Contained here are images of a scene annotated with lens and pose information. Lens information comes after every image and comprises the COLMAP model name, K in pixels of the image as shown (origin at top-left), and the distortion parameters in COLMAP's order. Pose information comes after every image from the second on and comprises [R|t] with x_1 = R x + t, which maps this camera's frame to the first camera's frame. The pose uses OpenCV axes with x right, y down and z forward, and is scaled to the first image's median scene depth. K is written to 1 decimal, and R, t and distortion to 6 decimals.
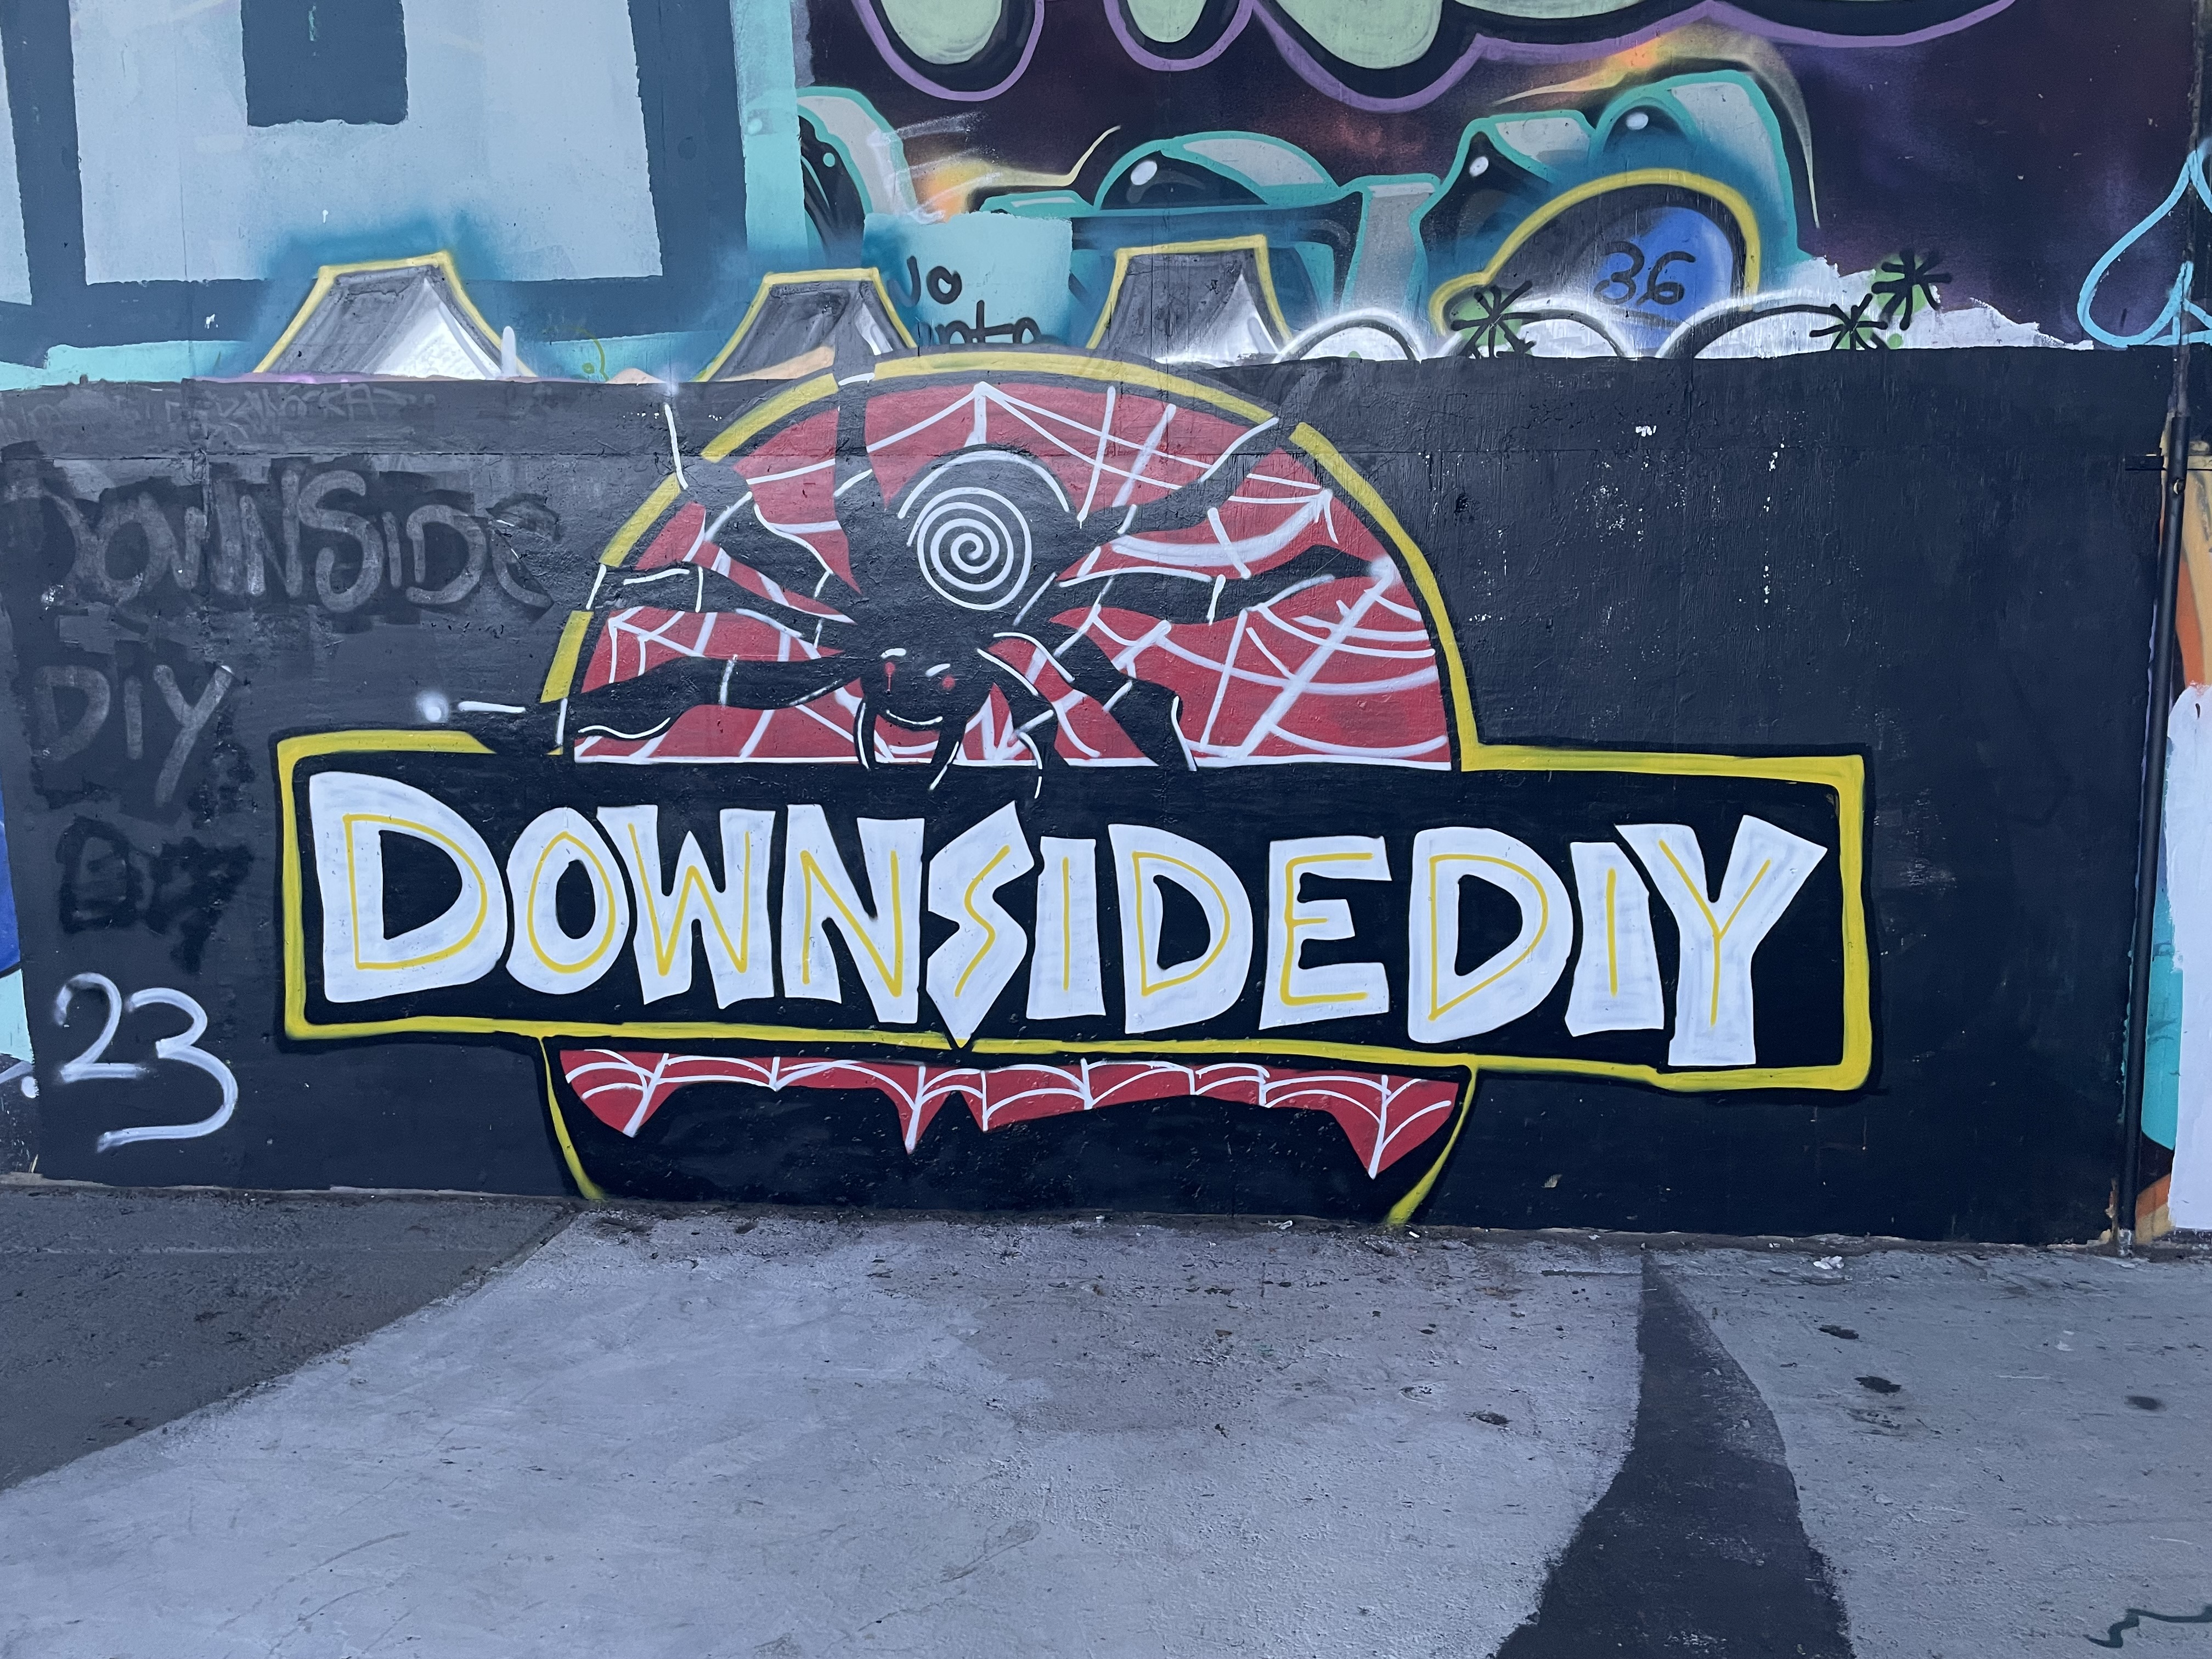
lens RADIAL K [[1698.7, 0, 1109.2], [0, 1698.7, 822.0], [0, 0, 1]] dist [0.107212, -0.127376]
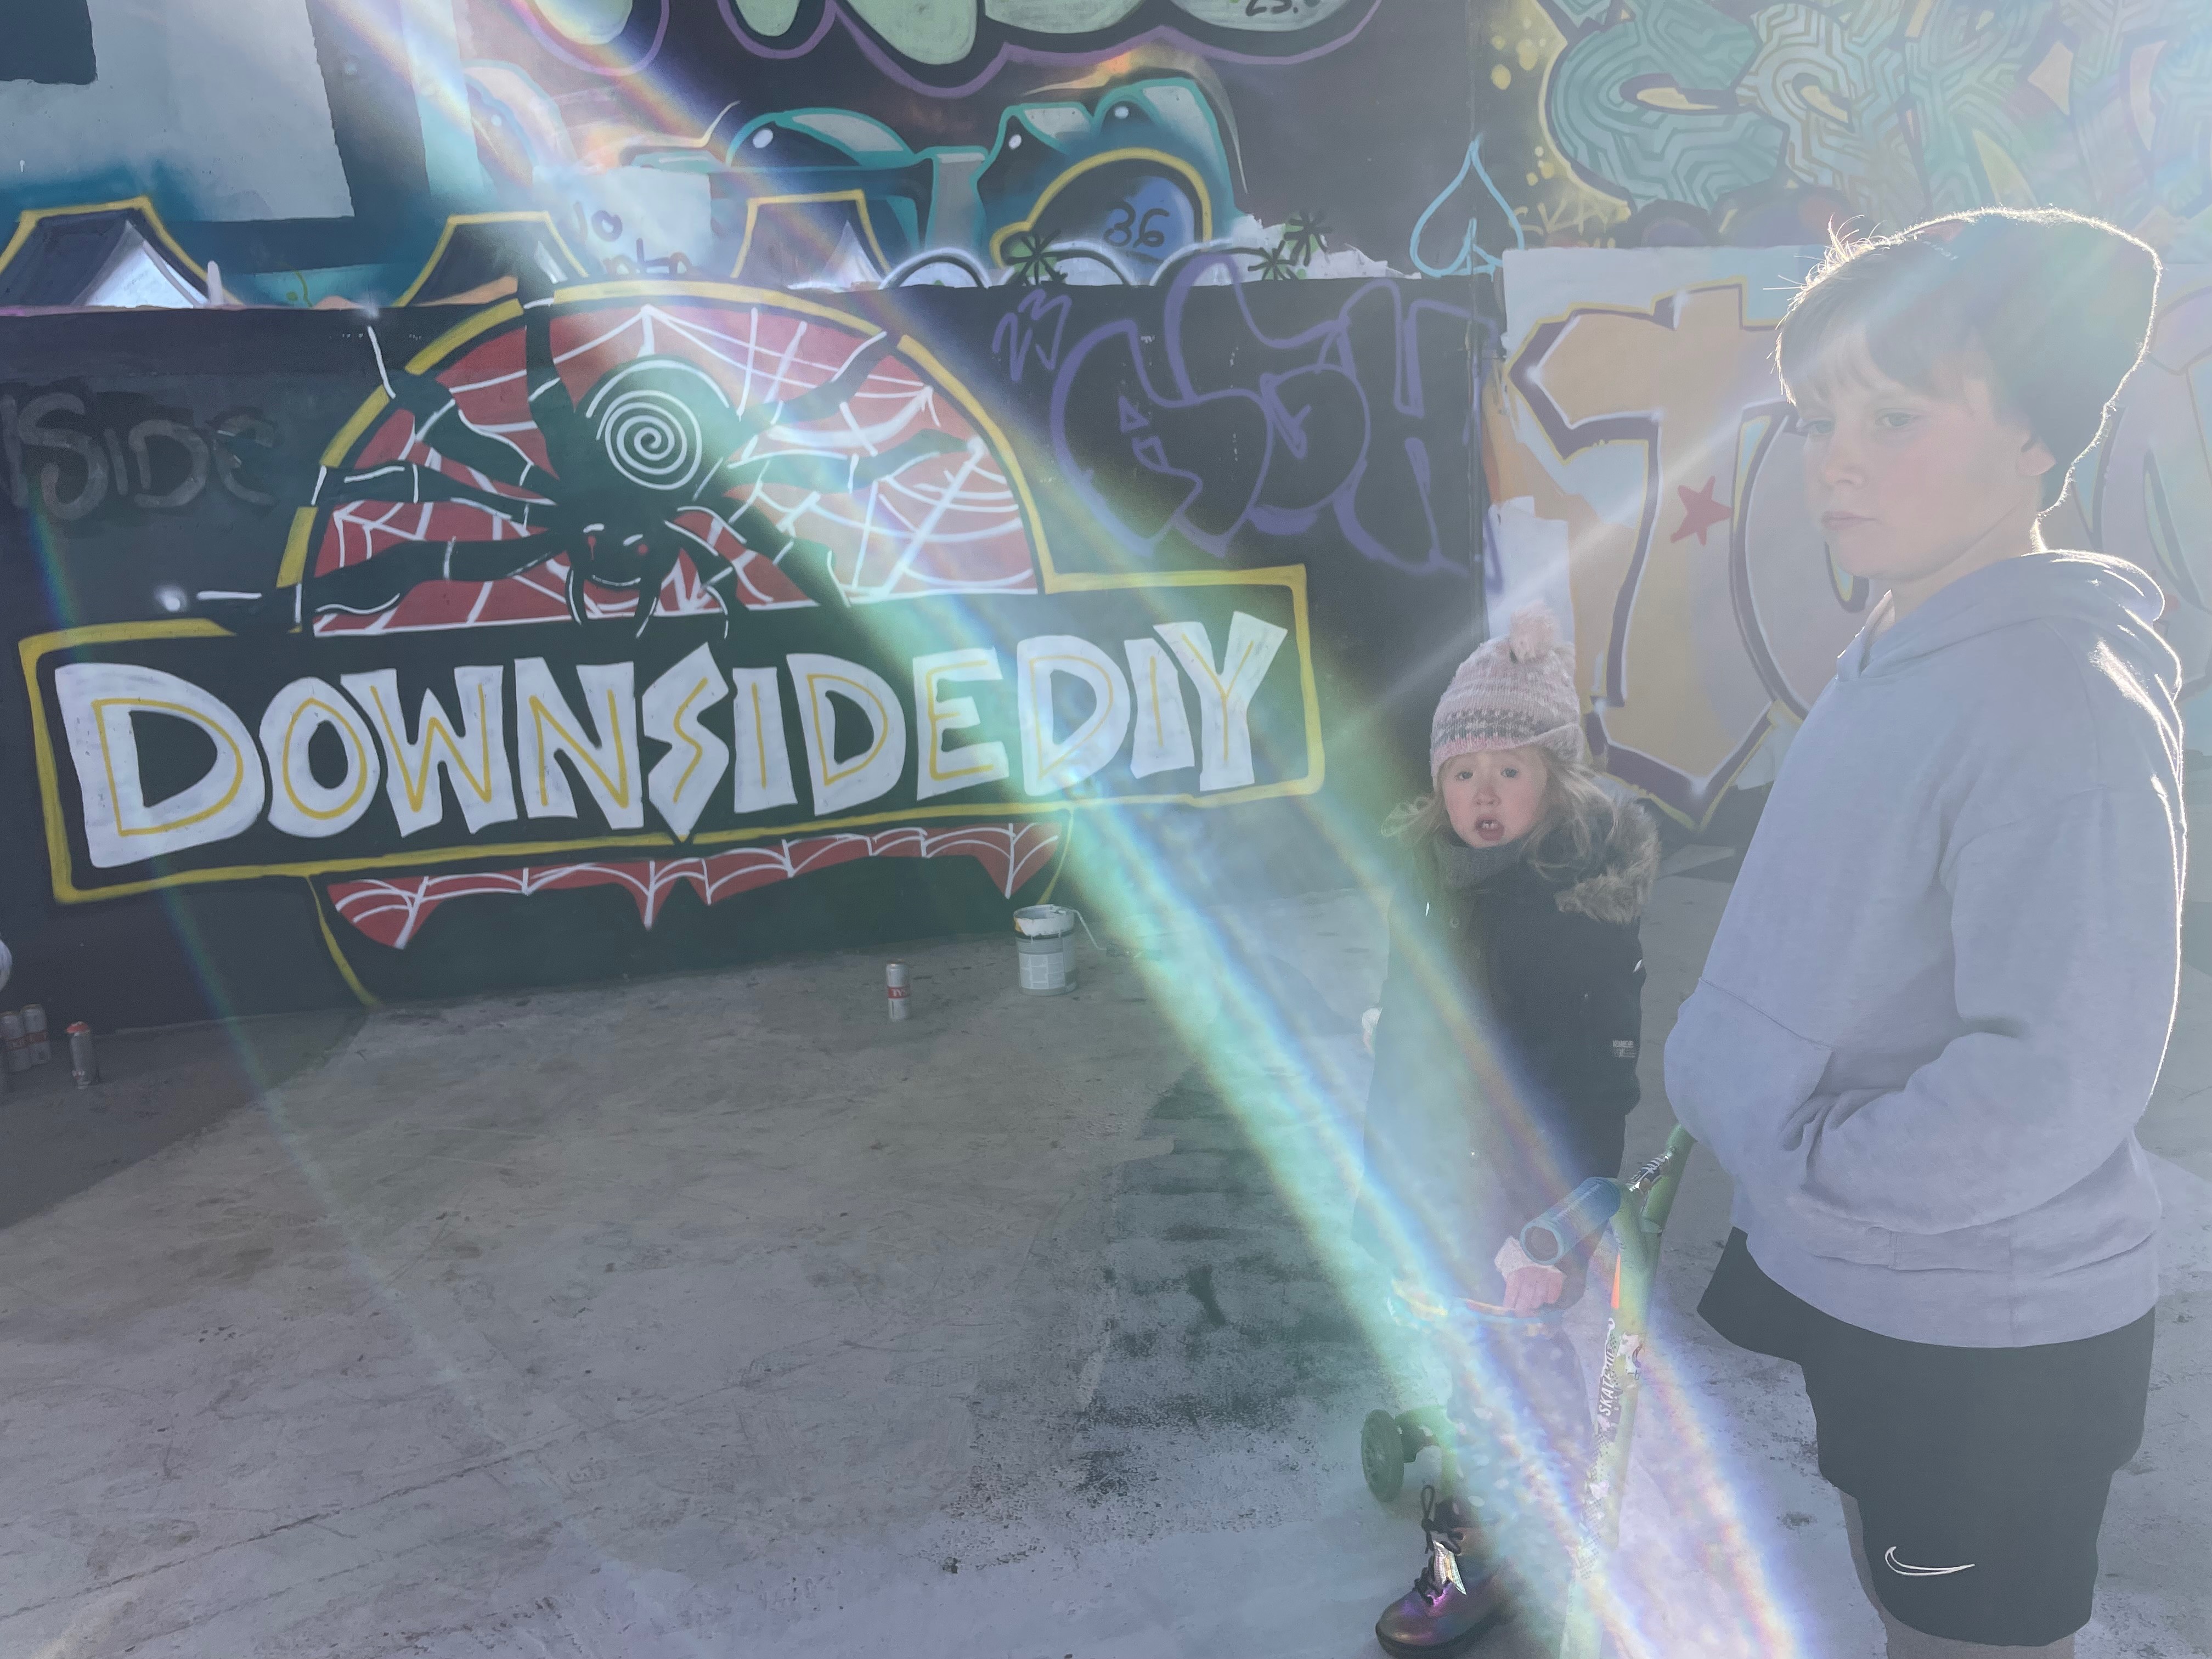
lens RADIAL K [[1698.7, 0, 1125.4], [0, 1698.7, 831.5], [0, 0, 1]] dist [0.107212, -0.127376]
pose [[0.939908, -0.113347, 0.322064, -0.193459], [0.094036, 0.992744, 0.074950, 0.062866], [-0.328222, -0.040160, 0.943746, -0.316284]]
